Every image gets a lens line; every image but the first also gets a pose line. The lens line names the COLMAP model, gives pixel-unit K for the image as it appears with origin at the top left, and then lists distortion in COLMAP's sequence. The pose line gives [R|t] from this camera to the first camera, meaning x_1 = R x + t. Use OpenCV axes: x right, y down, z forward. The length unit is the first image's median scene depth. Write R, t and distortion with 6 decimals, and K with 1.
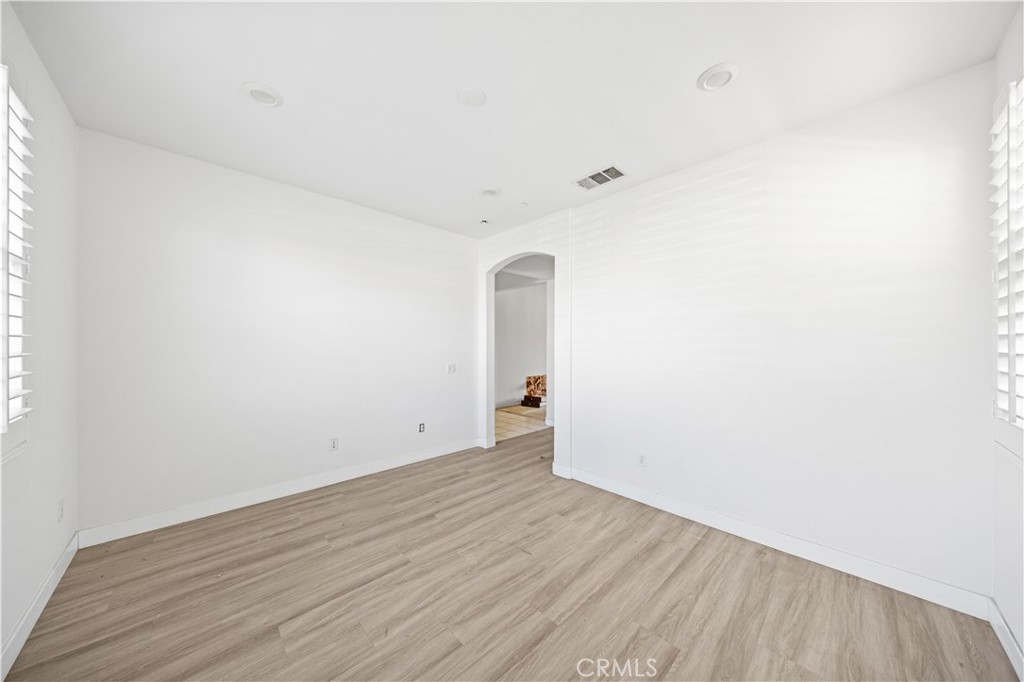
lens RADIAL K [[324.6, 0, 511.1], [0, 324.6, 343.3], [0, 0, 1]] dist [0.000018, -0.000037]
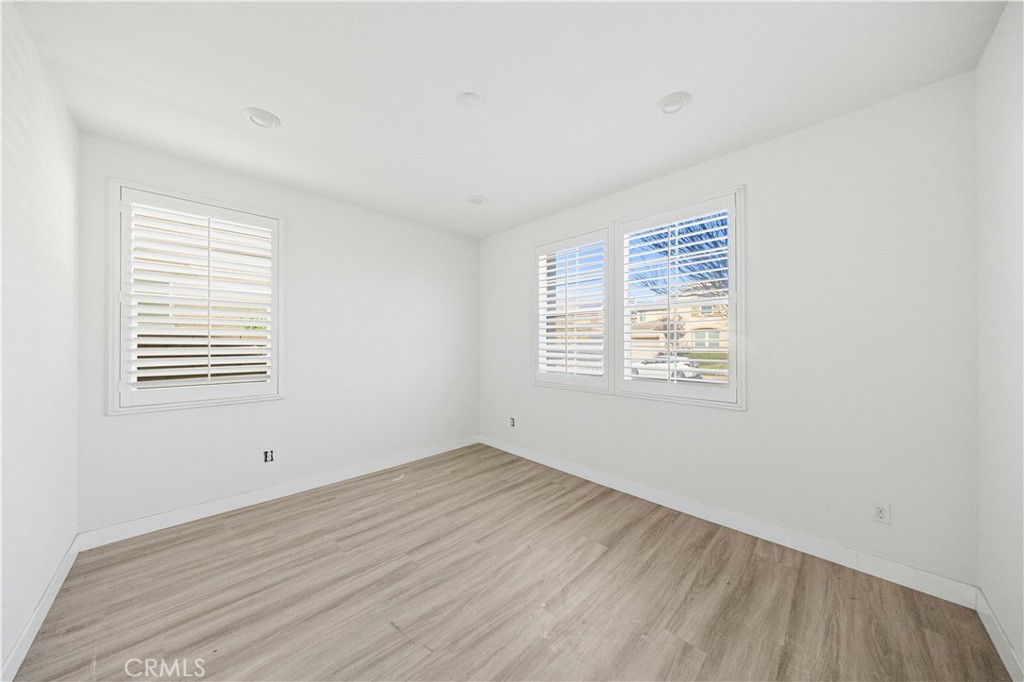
lens RADIAL K [[324.6, 0, 512.7], [0, 324.6, 342.3], [0, 0, 1]] dist [0.000018, -0.000037]
pose [[-0.999837, -0.004107, -0.017608, -0.238654], [-0.004025, 0.999981, -0.004682, -0.000609], [0.017627, -0.004610, -0.999834, 2.042768]]
